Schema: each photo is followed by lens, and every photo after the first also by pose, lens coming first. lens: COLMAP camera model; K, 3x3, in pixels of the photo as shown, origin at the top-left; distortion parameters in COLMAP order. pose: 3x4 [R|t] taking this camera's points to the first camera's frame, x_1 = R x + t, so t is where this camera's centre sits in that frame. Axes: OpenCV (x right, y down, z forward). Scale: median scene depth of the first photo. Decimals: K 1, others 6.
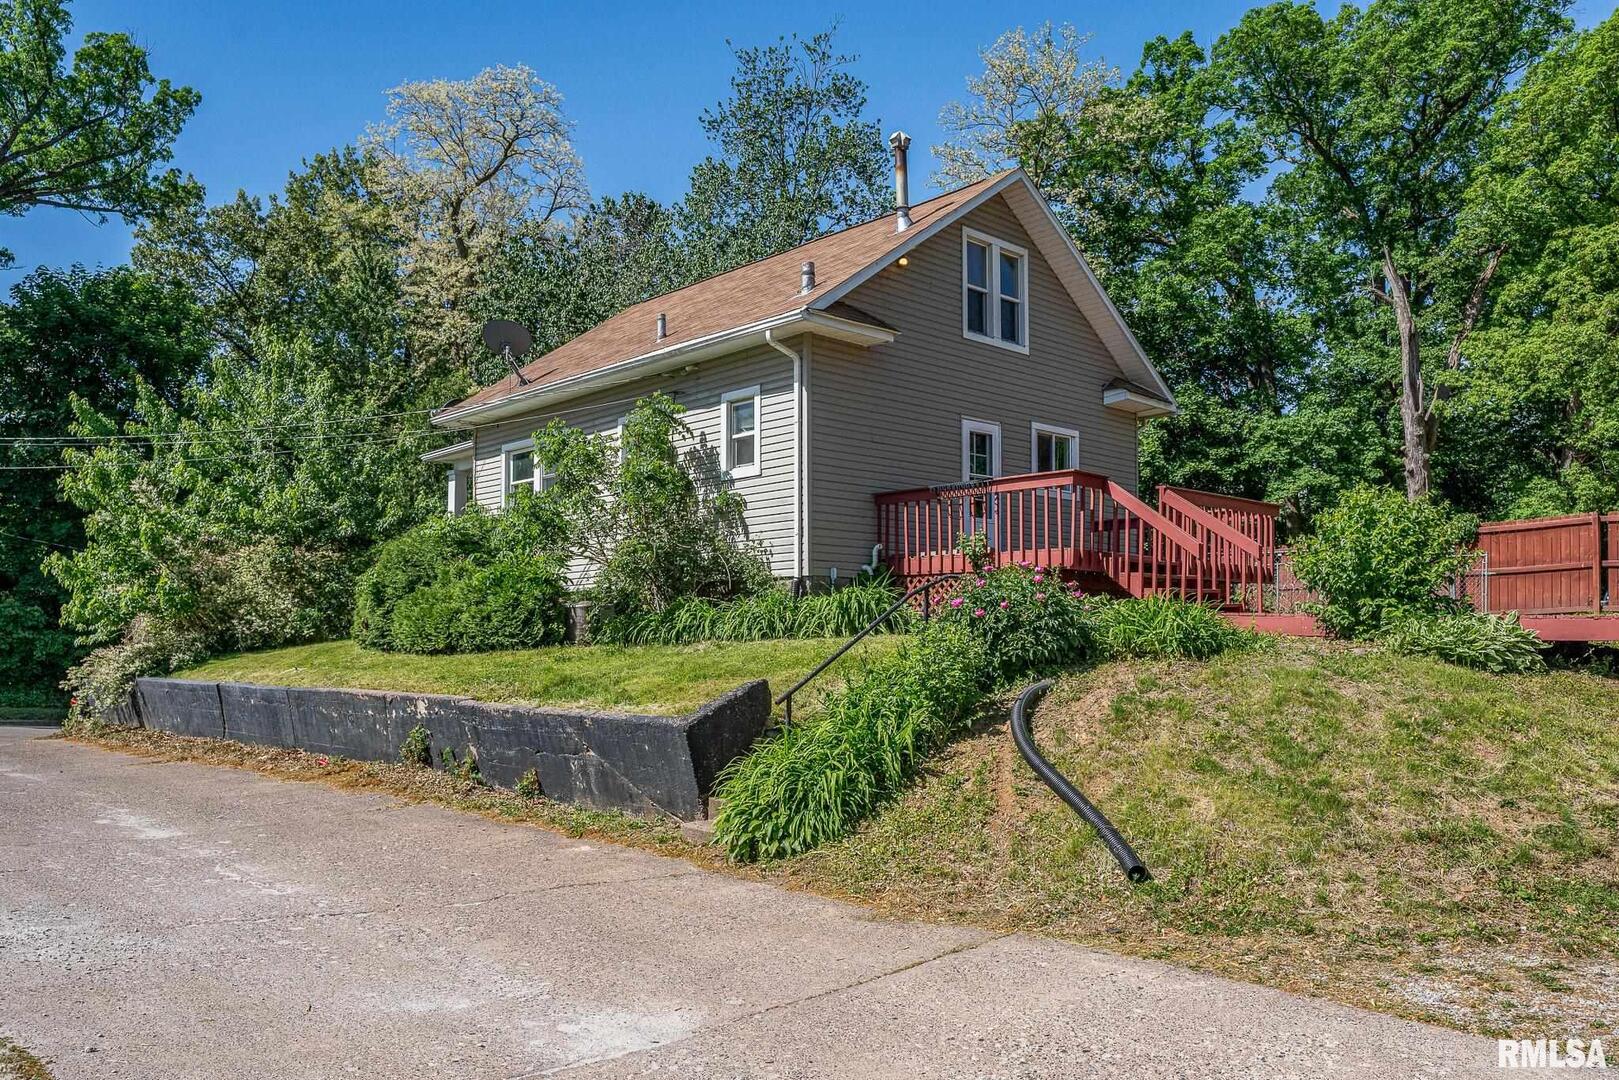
lens RADIAL K [[1120.5, 0, 809.5], [0, 1120.5, 540.0], [0, 0, 1]] dist [0.000513, 0.000692]
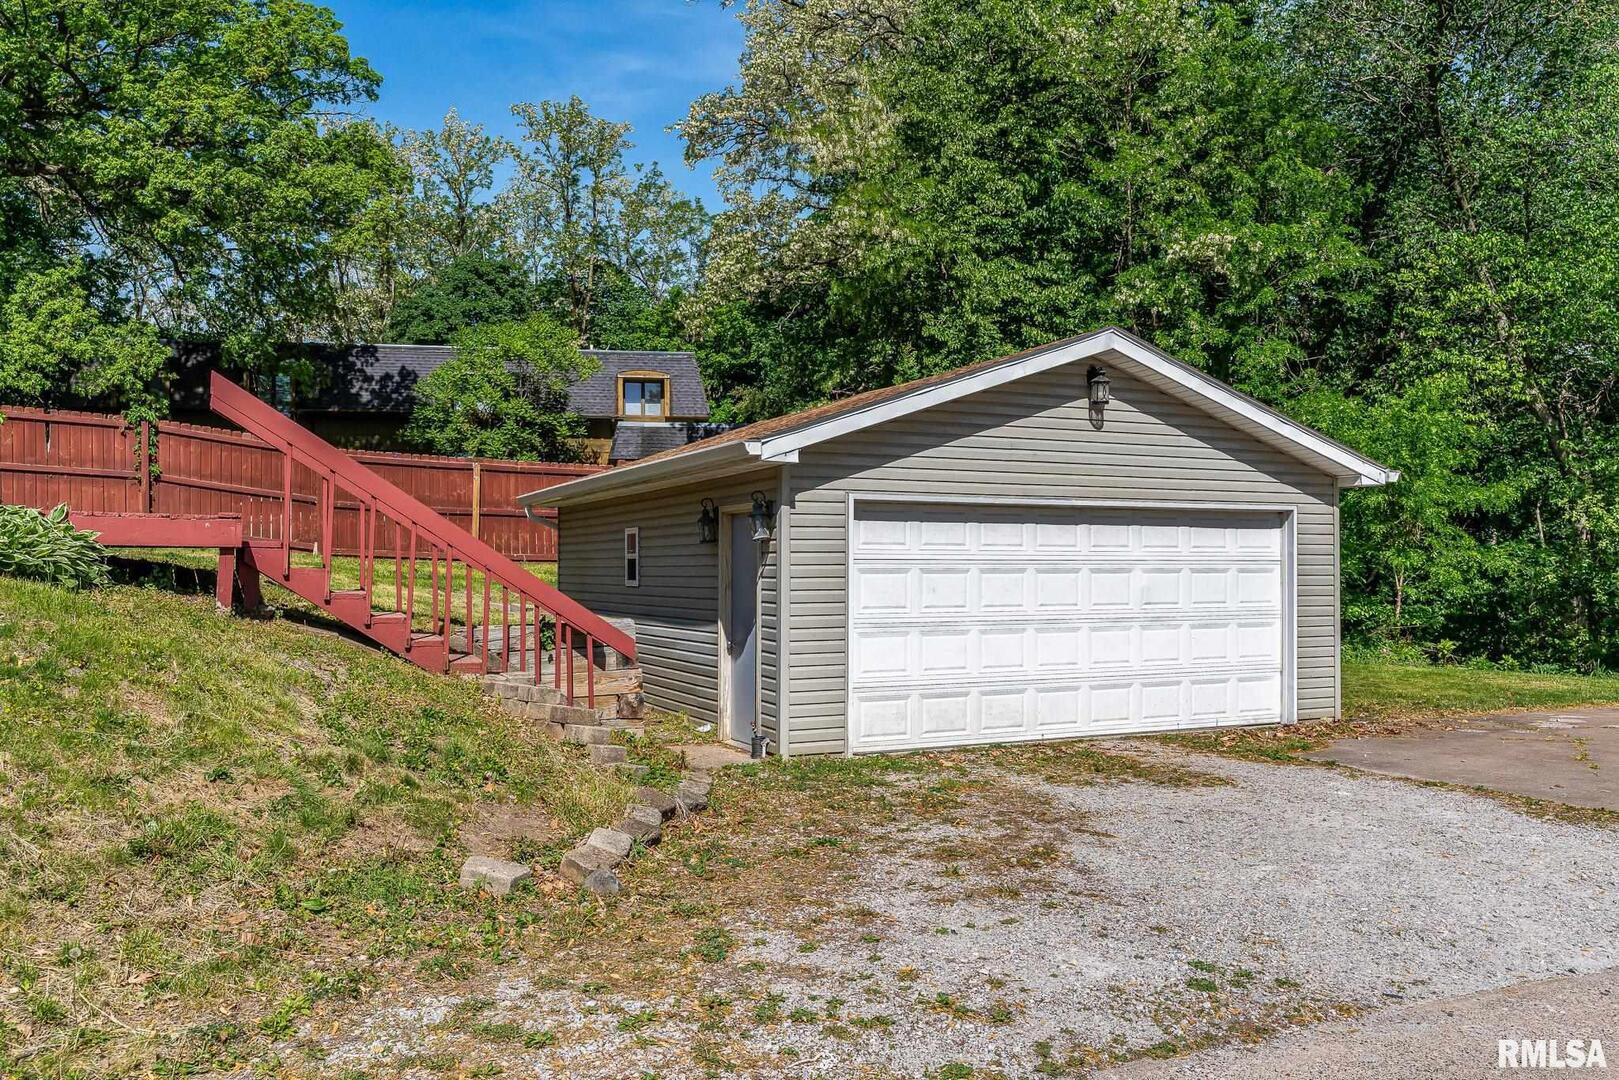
lens RADIAL K [[1244.5, 0, 809.5], [0, 1244.5, 540.0], [0, 0, 1]] dist [-0.003479, -0.005436]
pose [[0.282739, 0.018776, 0.959013, -0.005787], [-0.088184, 0.996083, 0.006497, 0.064908], [-0.955135, -0.086407, 0.283288, 0.527316]]
